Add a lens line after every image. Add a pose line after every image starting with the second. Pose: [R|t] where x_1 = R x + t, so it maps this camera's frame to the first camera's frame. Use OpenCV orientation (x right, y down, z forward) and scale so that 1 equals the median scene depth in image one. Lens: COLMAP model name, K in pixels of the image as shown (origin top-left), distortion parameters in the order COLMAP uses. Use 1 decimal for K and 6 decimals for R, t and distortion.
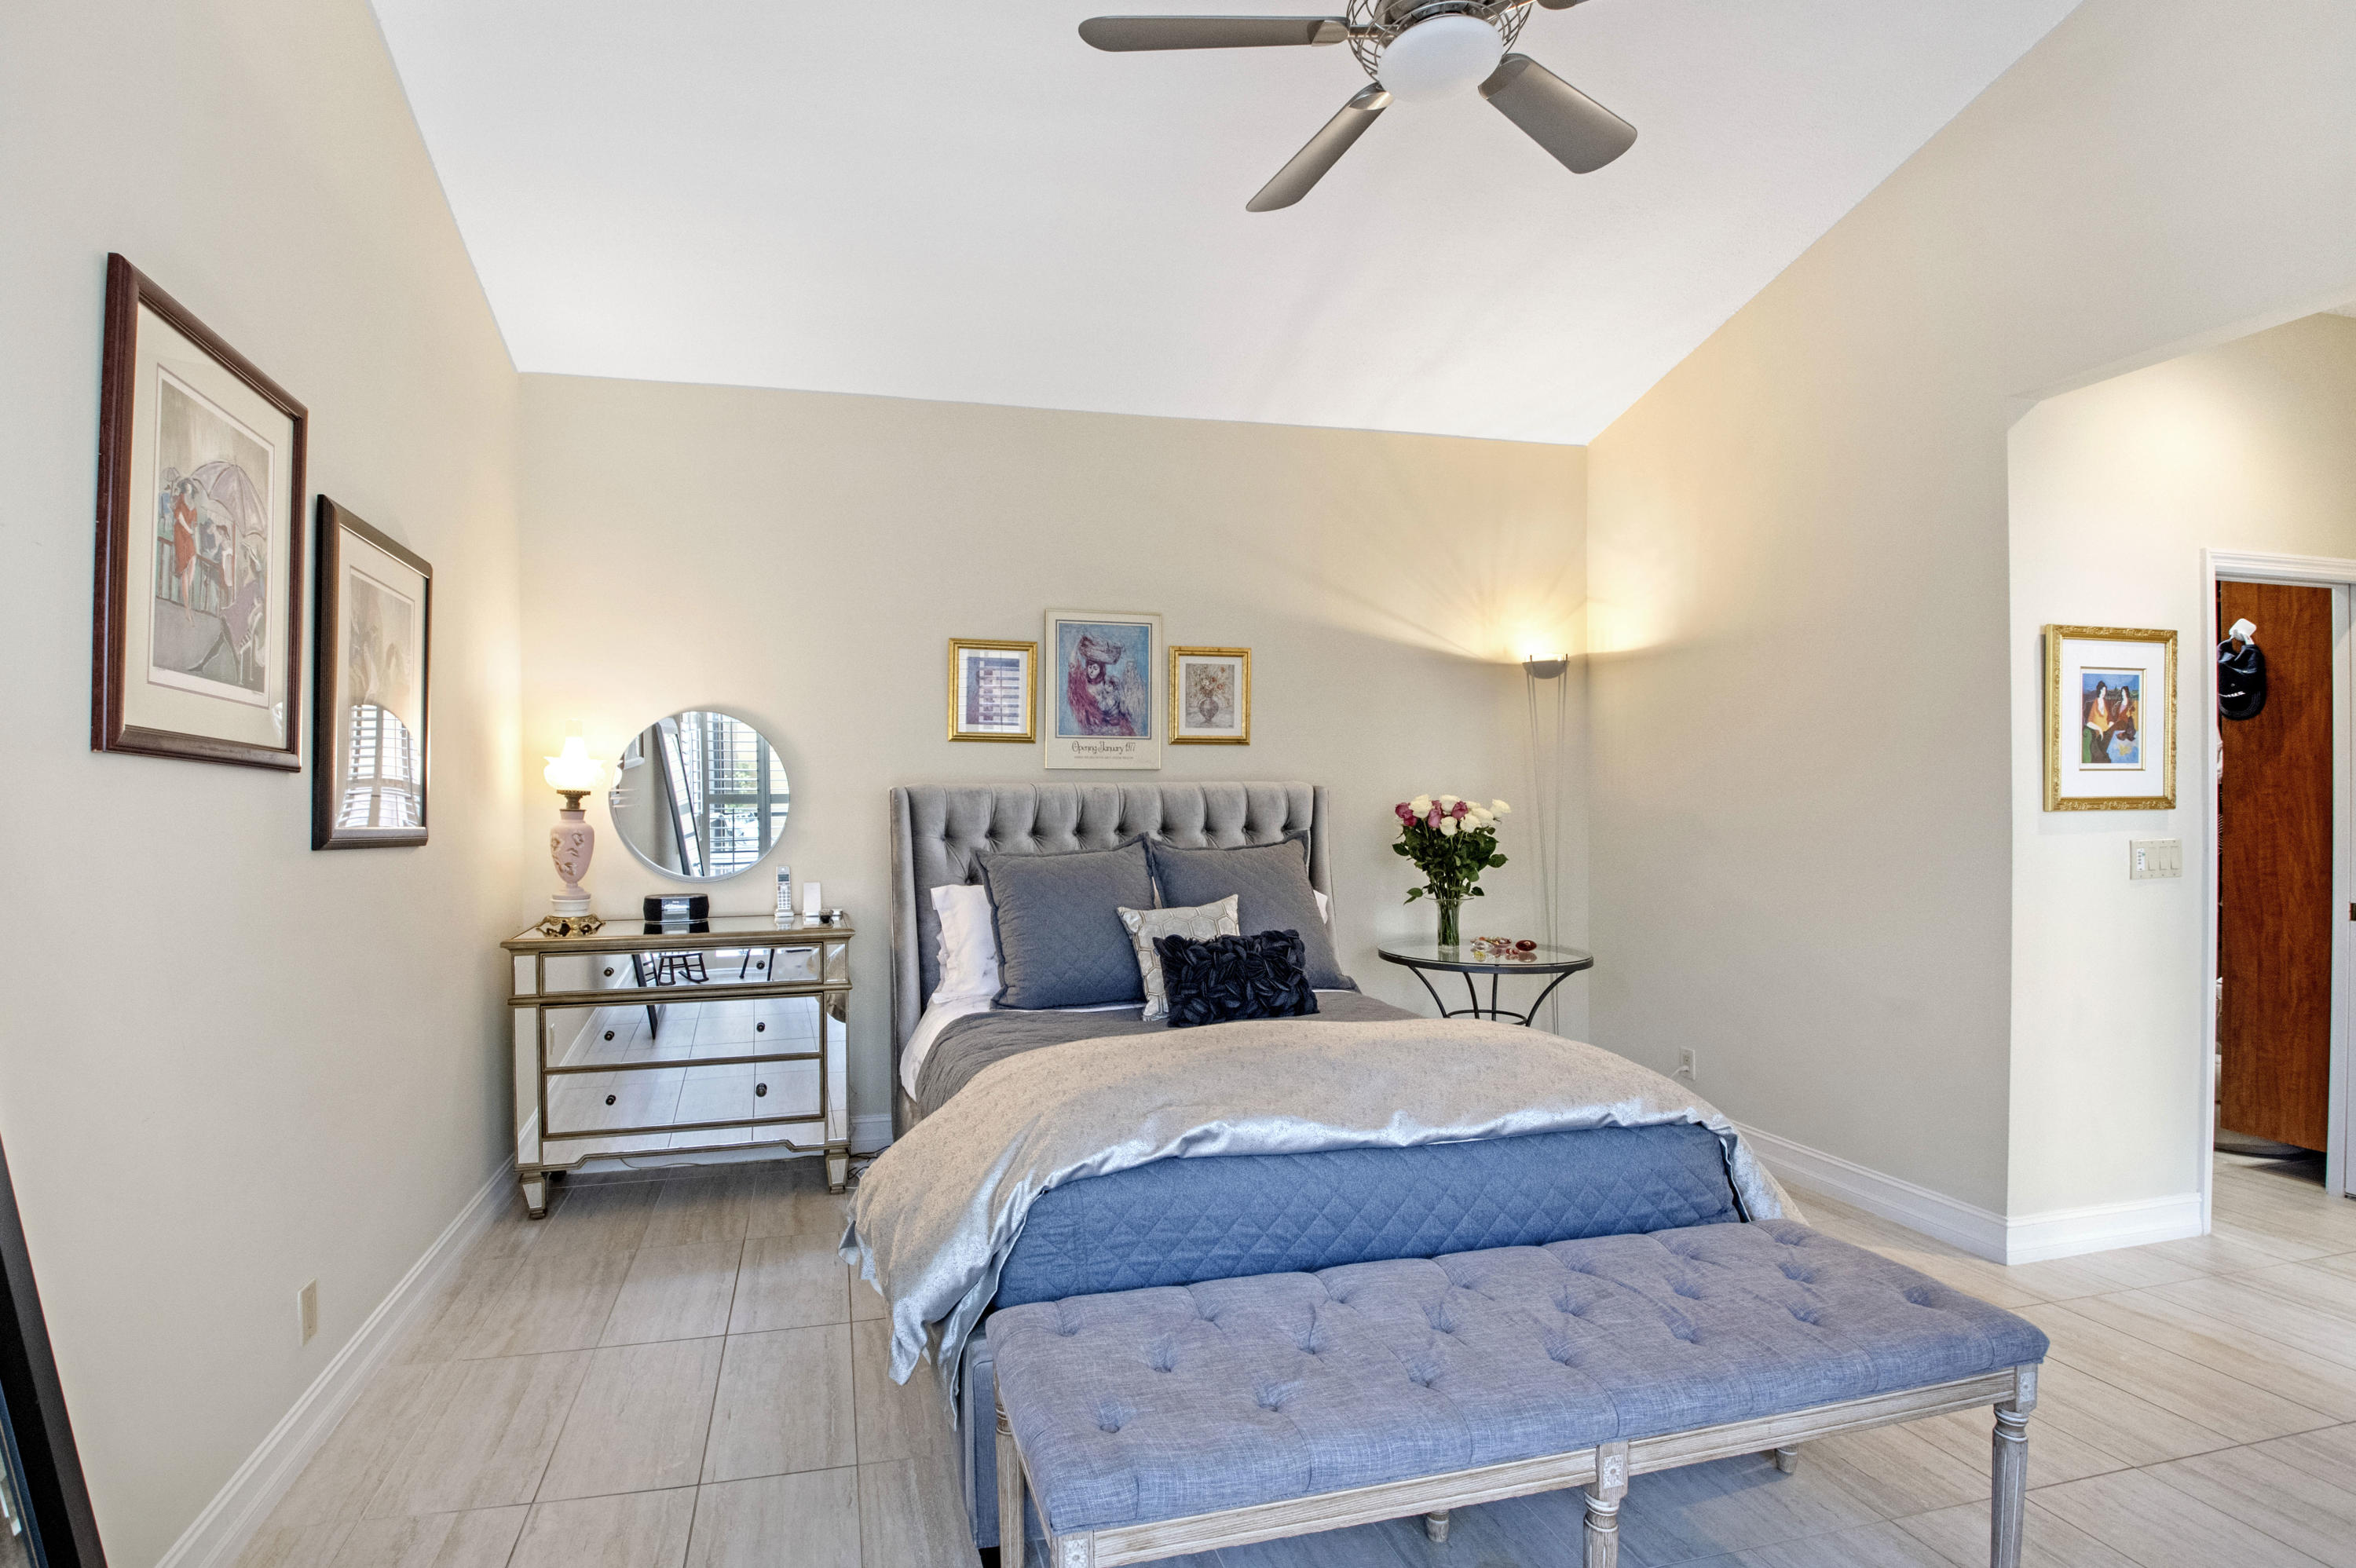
lens RADIAL K [[1020.0, 0, 1174.9], [0, 1020.0, 790.0], [0, 0, 1]] dist [0.002018, -0.017359]
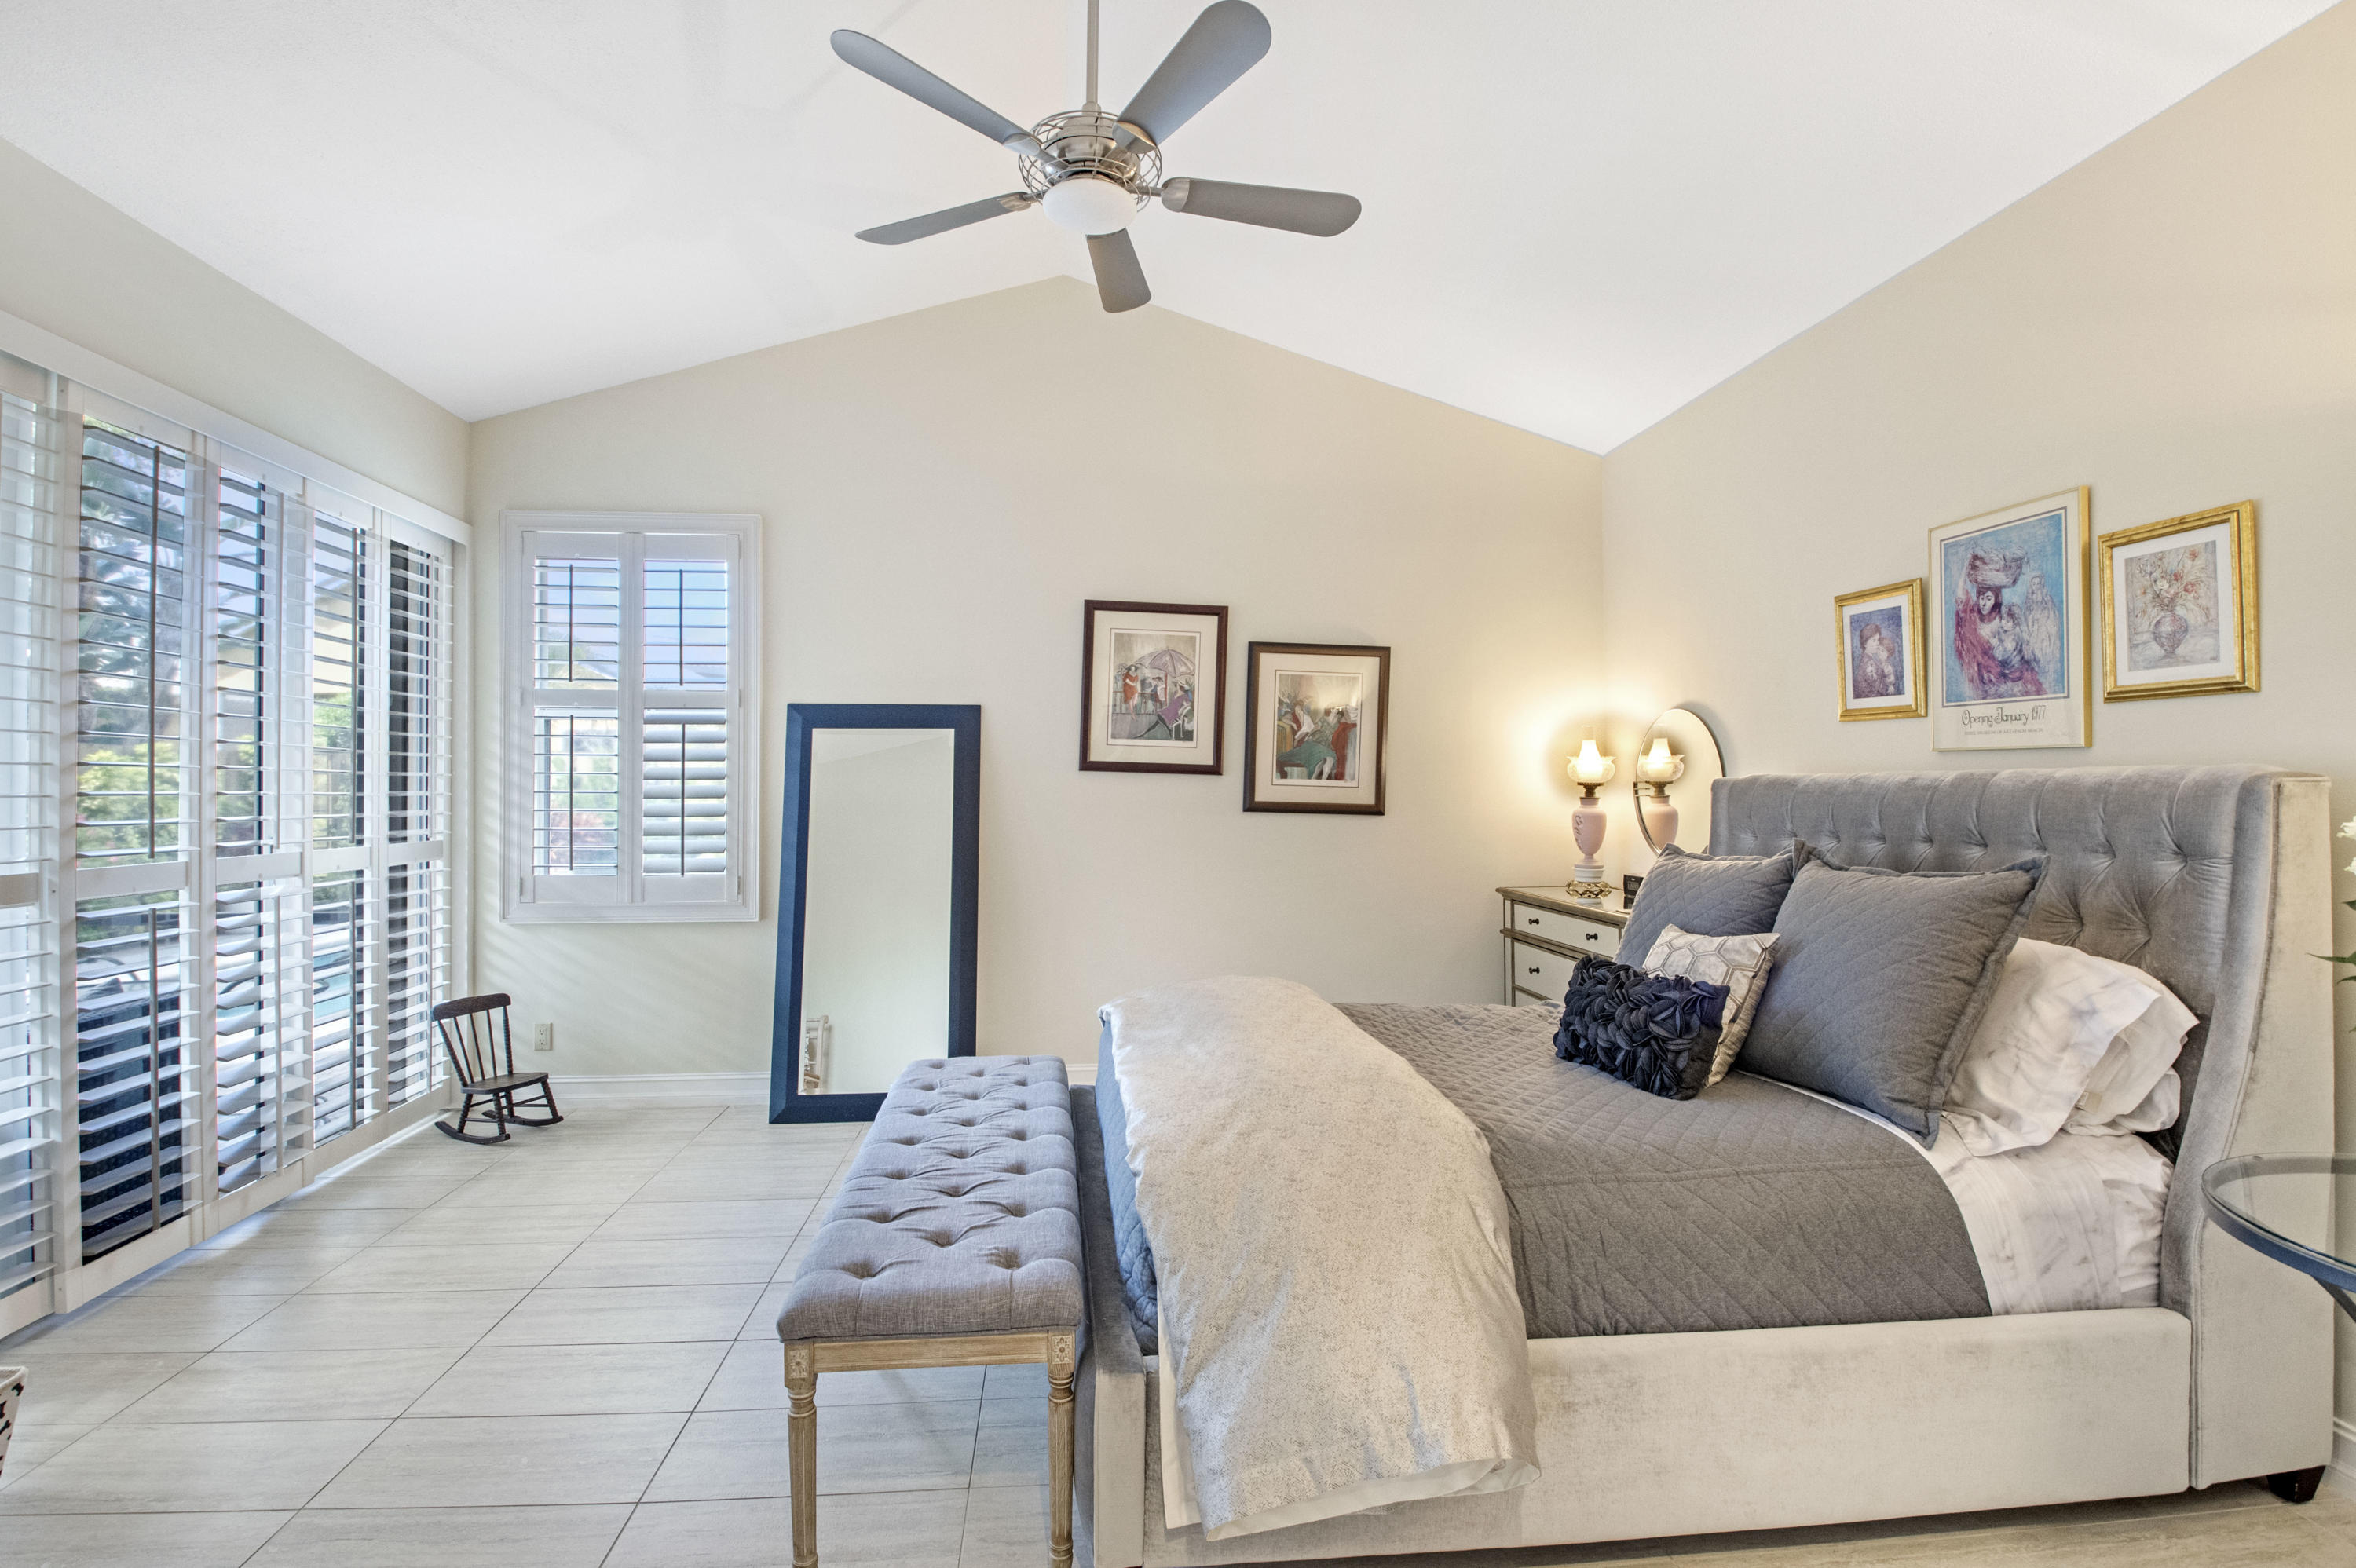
lens RADIAL K [[1063.8, 0, 1160.1], [0, 1063.8, 779.0], [0, 0, 1]] dist [0.010086, -0.023415]
pose [[-0.127172, -0.001696, -0.991879, 0.673998], [0.004921, 0.999985, -0.002341, -0.002518], [0.991868, -0.005179, -0.127162, 0.550306]]
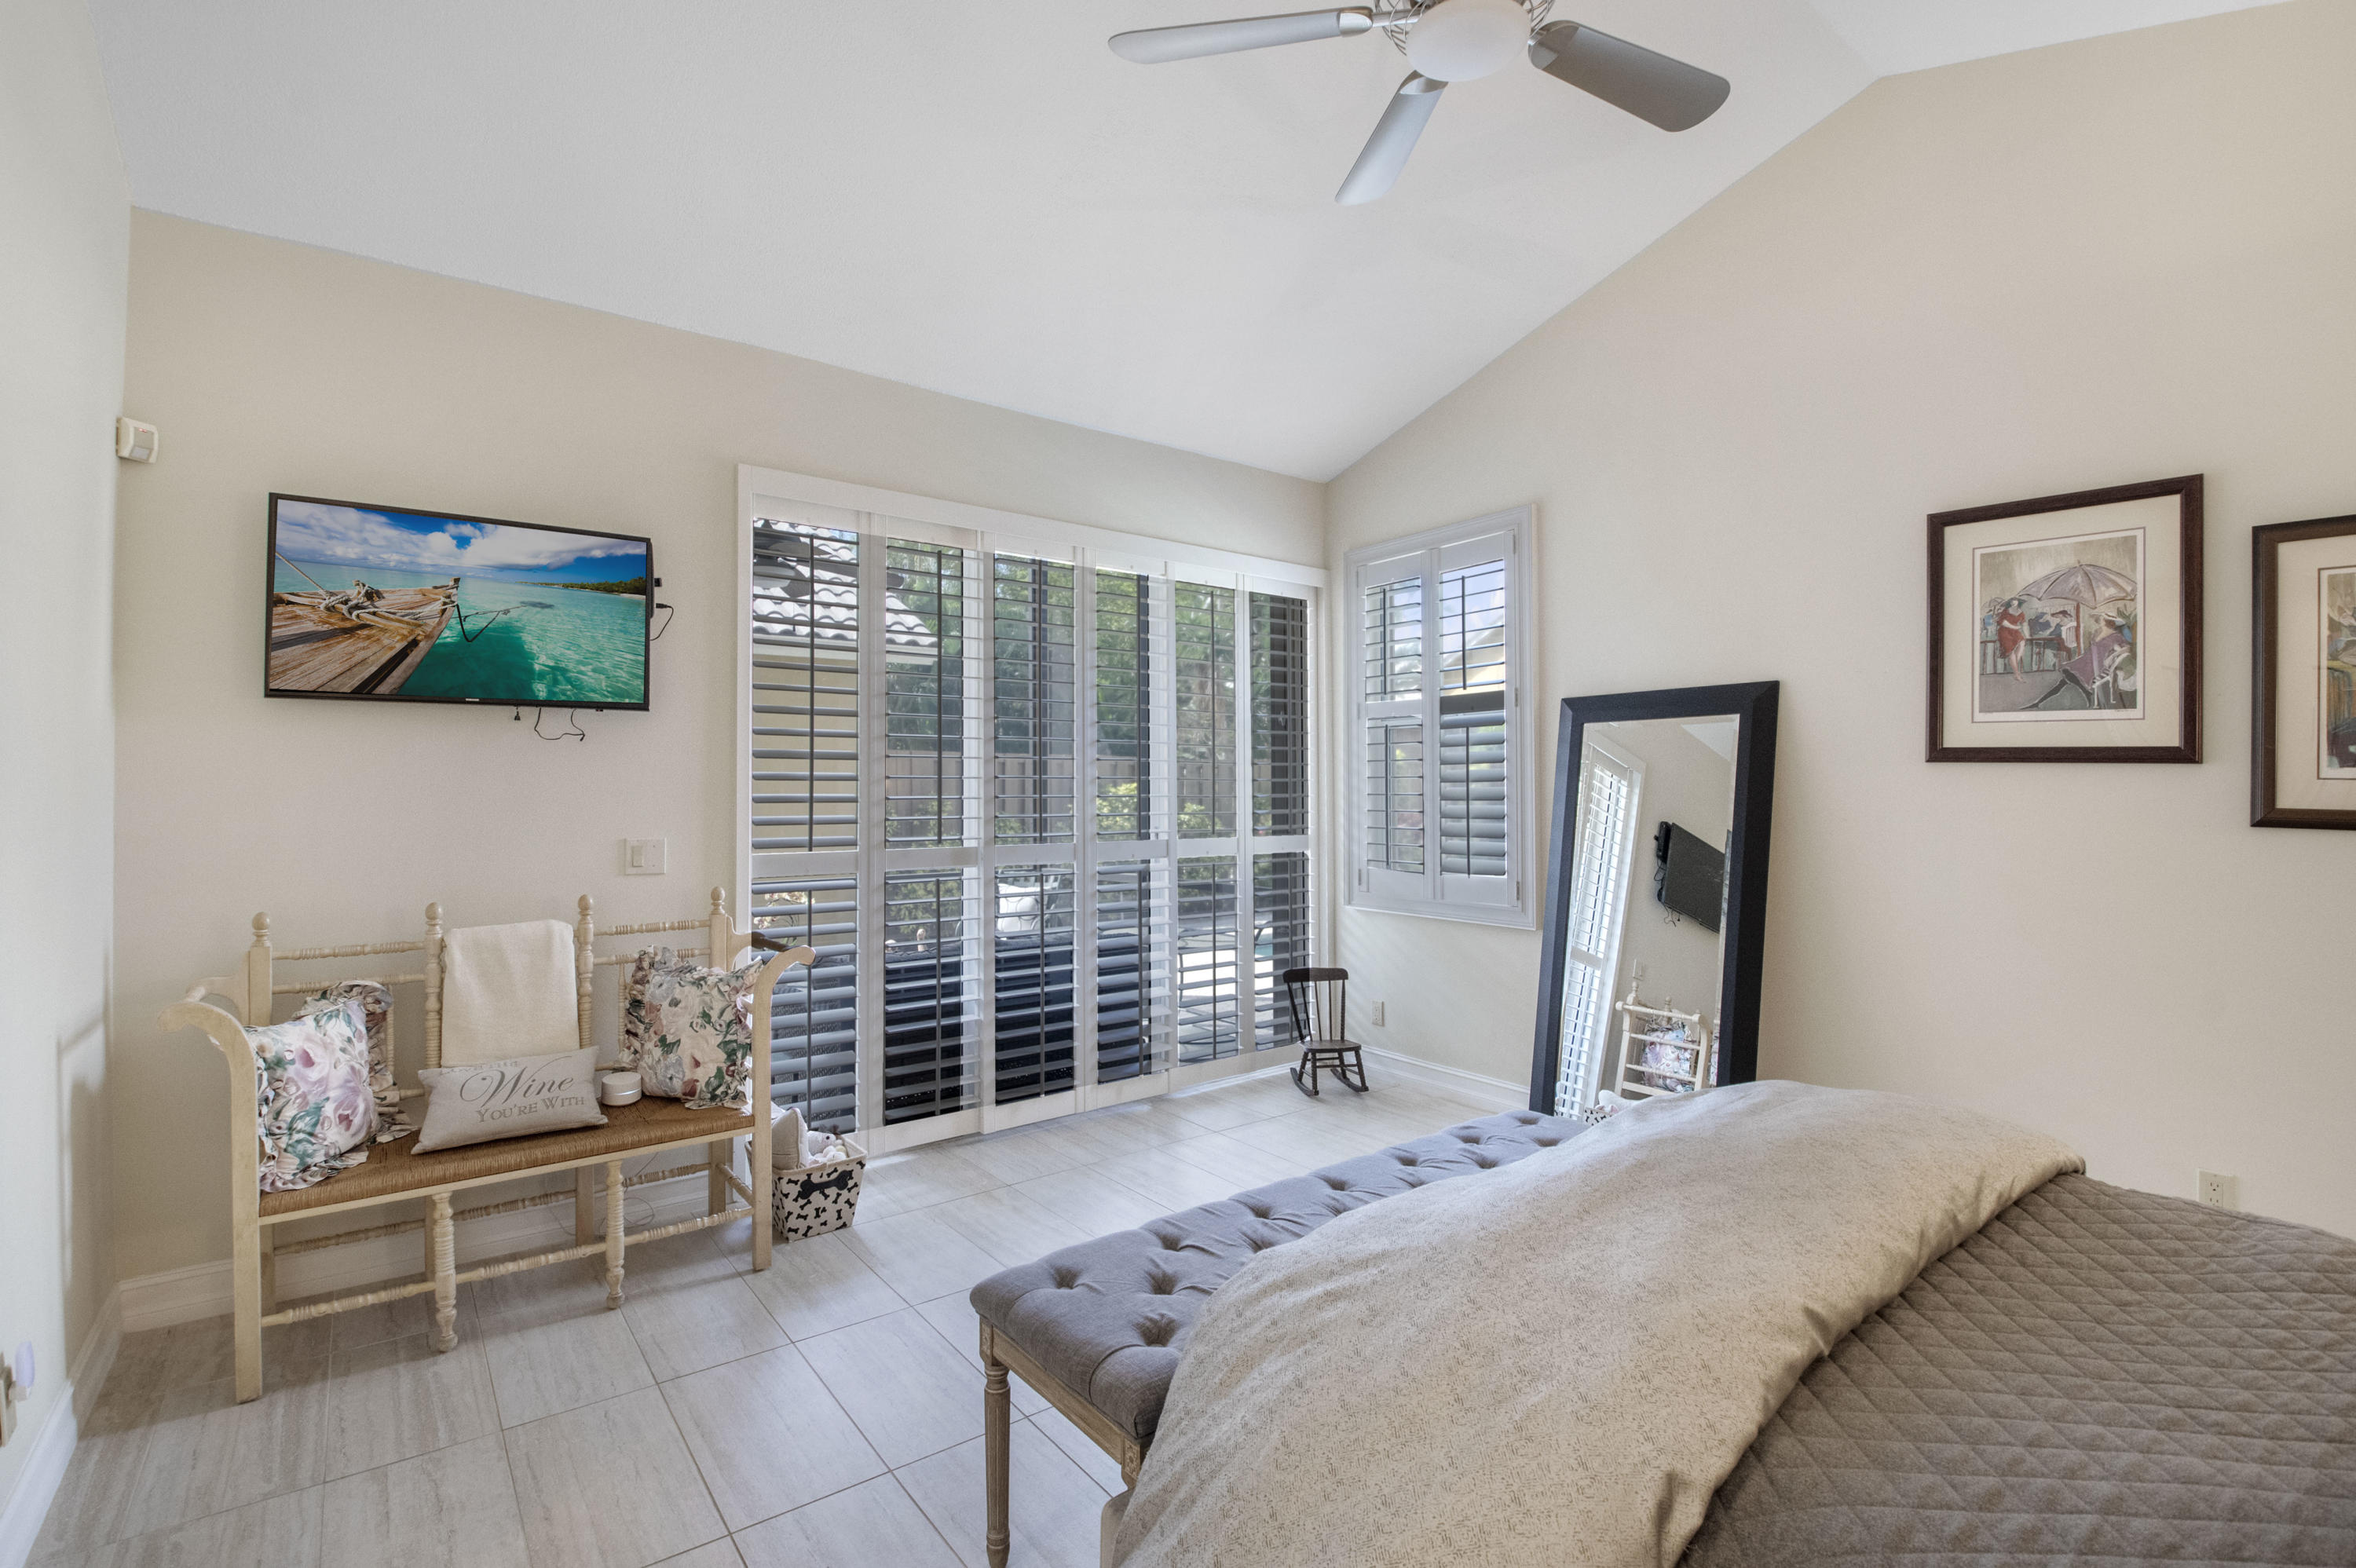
lens RADIAL K [[1055.0, 0, 1178.1], [0, 1055.0, 776.9], [0, 0, 1]] dist [0.017877, -0.031523]
pose [[-0.905041, 0.008496, -0.425239, 0.407393], [0.016407, 0.999754, -0.014944, -0.001052], [0.425007, -0.020502, -0.904958, 0.779135]]
